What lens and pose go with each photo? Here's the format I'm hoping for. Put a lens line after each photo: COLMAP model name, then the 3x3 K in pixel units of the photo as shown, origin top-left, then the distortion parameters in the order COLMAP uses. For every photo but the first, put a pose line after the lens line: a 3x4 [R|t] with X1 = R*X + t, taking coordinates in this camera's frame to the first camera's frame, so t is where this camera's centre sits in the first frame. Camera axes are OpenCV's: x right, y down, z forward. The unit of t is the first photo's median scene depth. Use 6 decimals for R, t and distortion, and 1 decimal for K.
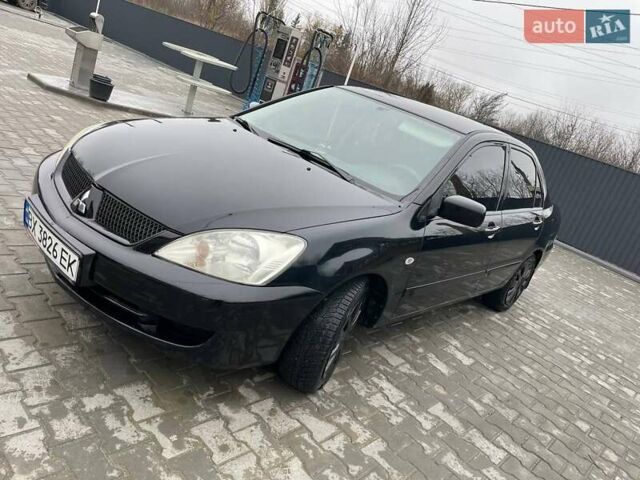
lens RADIAL K [[485.1, 0, 329.7], [0, 485.1, 237.6], [0, 0, 1]] dist [0.094700, -0.122113]
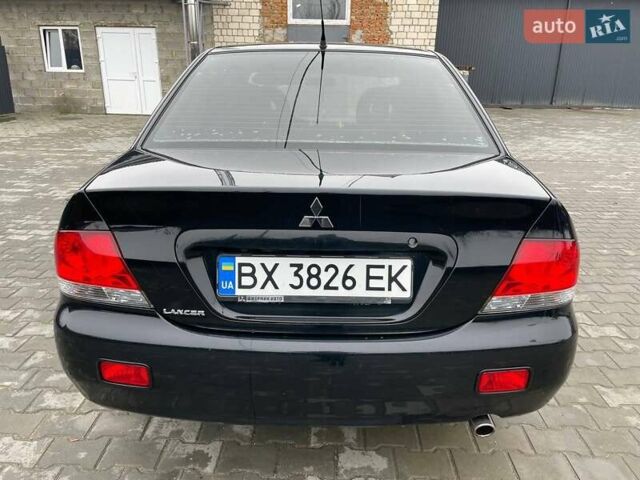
lens RADIAL K [[486.6, 0, 324.6], [0, 486.6, 242.7], [0, 0, 1]] dist [0.089946, -0.119900]
pose [[-0.710509, -0.121991, -0.693033, 1.079703], [-0.449696, 0.836228, 0.313840, -0.369844], [0.541248, 0.534640, -0.649007, 2.477668]]
